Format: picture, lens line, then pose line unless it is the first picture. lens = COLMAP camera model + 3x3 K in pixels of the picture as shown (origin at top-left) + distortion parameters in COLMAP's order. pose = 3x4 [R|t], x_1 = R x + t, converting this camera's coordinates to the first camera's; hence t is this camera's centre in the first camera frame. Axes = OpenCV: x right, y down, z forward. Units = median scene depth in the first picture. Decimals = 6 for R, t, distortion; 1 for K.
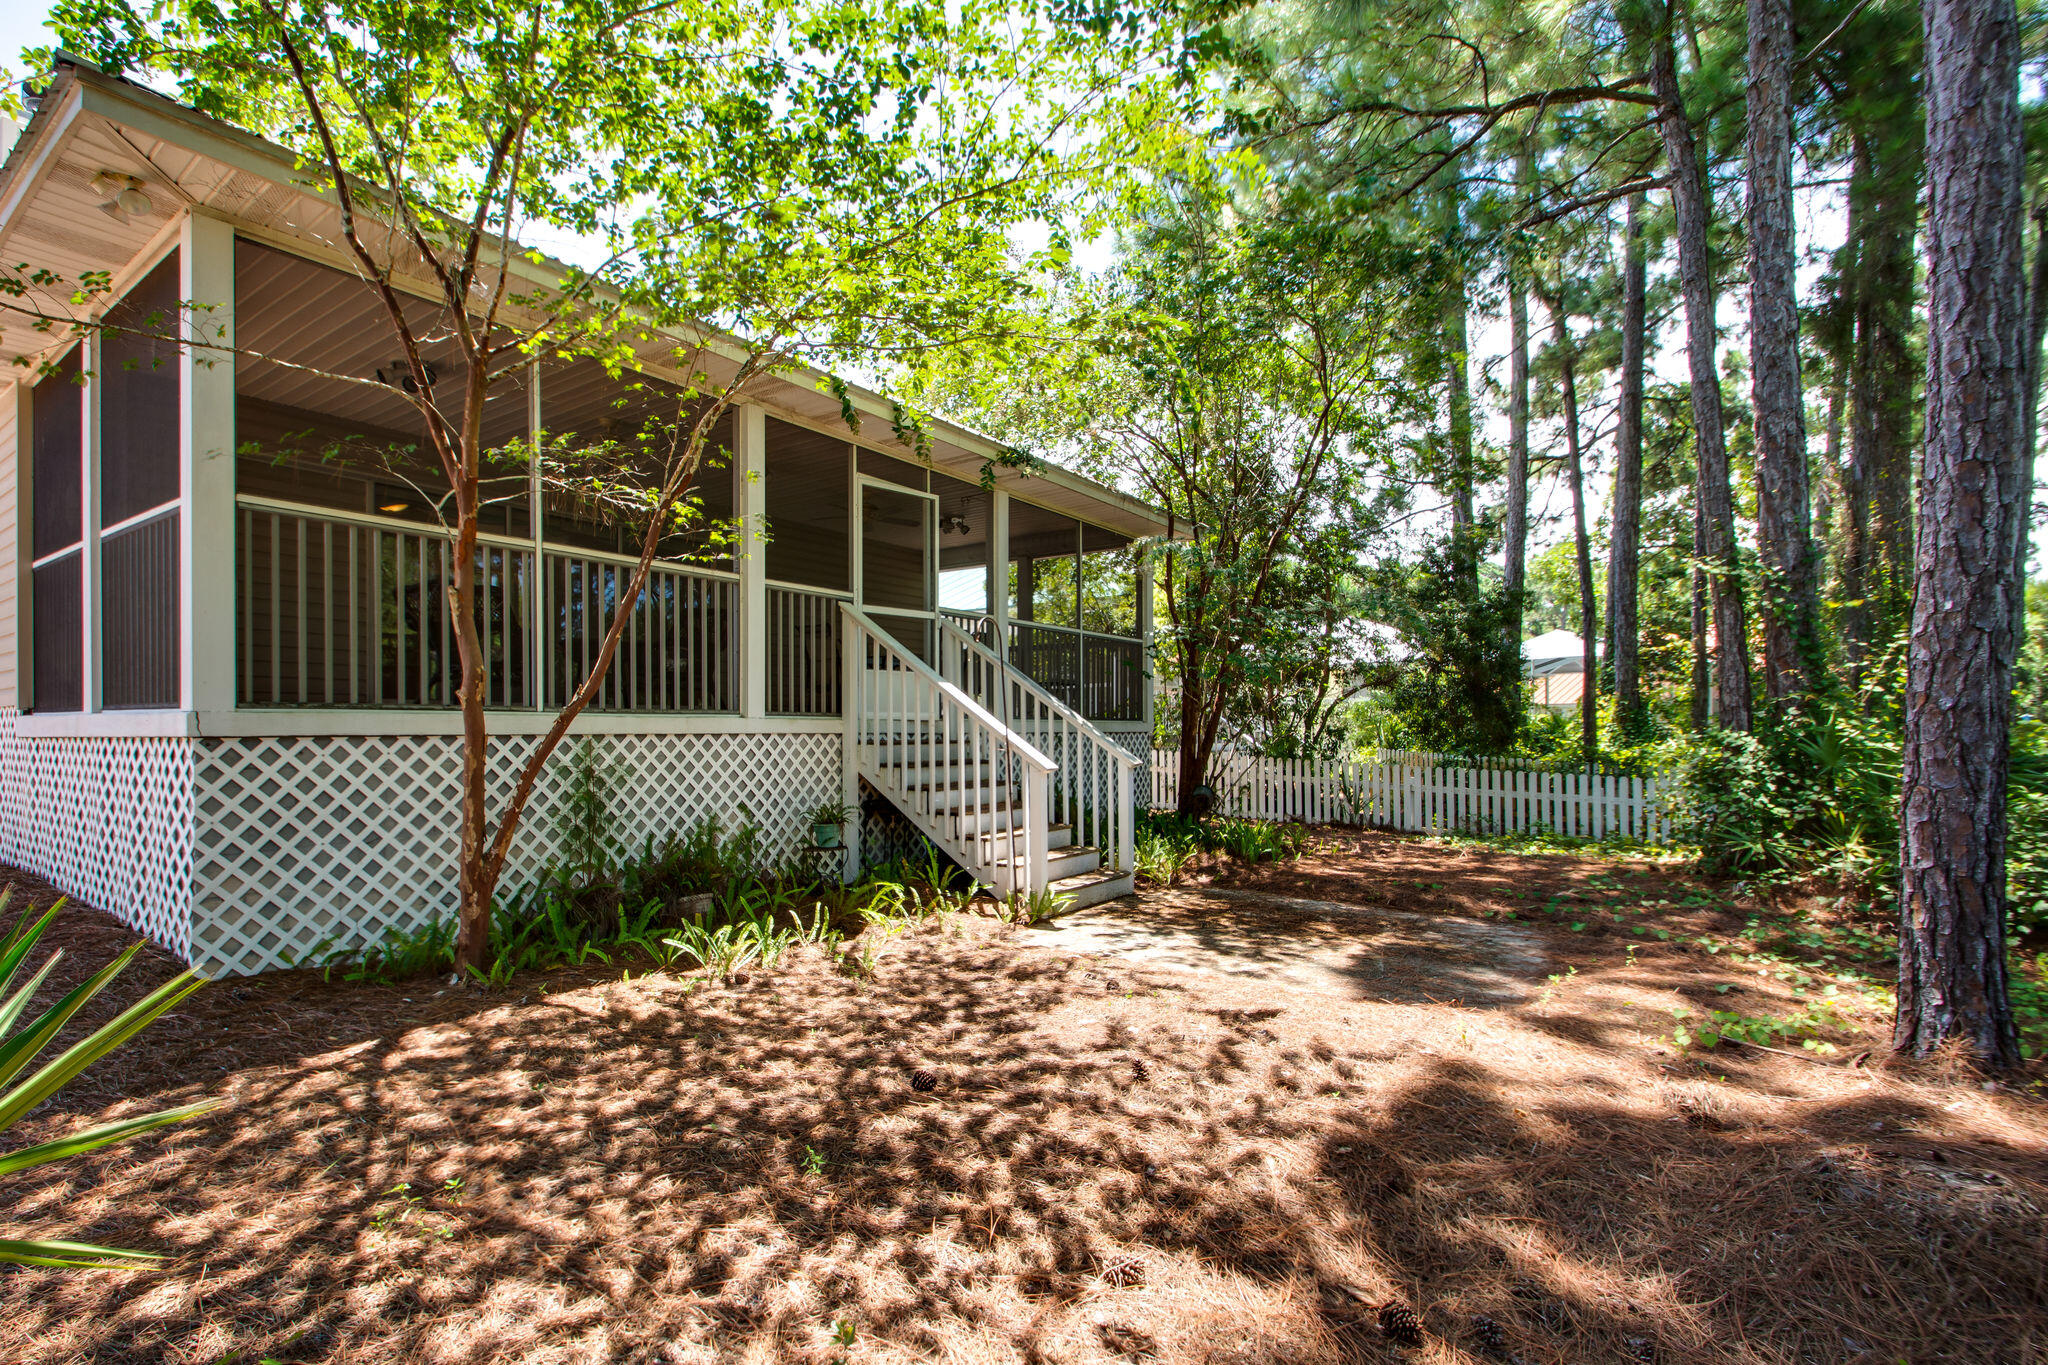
lens RADIAL K [[951.4, 0, 1023.3], [0, 951.4, 727.1], [0, 0, 1]] dist [0.035588, -0.013359]
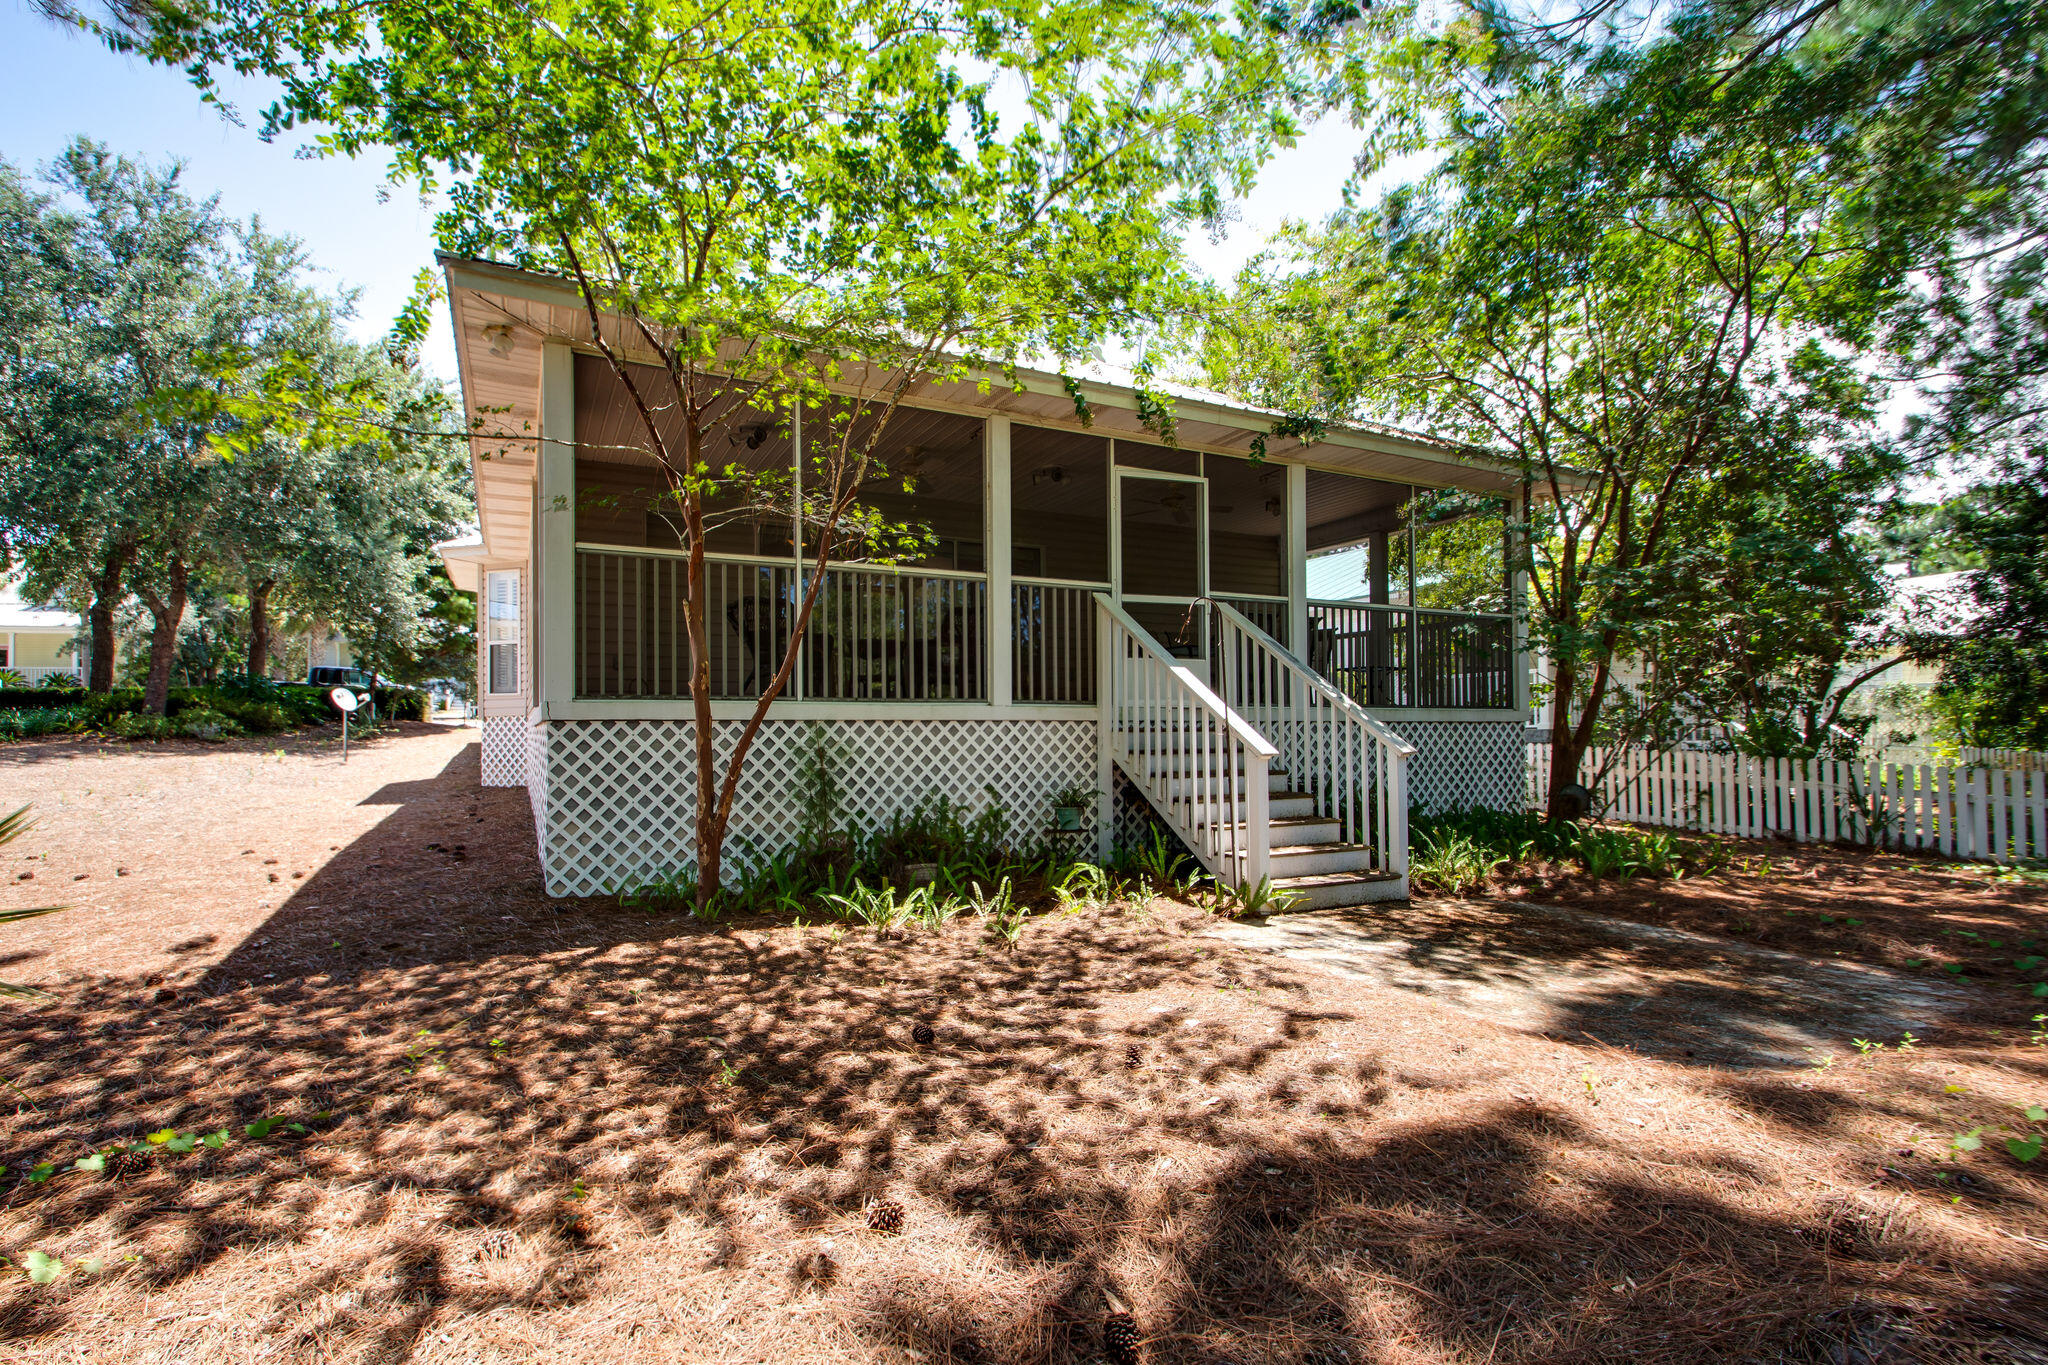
lens RADIAL K [[959.8, 0, 1024.2], [0, 959.8, 716.7], [0, 0, 1]] dist [0.023237, 0.000239]
pose [[0.890327, -0.013161, -0.455131, 0.349079], [0.007254, 0.999865, -0.014723, 0.028046], [0.455264, 0.009807, 0.890303, 0.076652]]
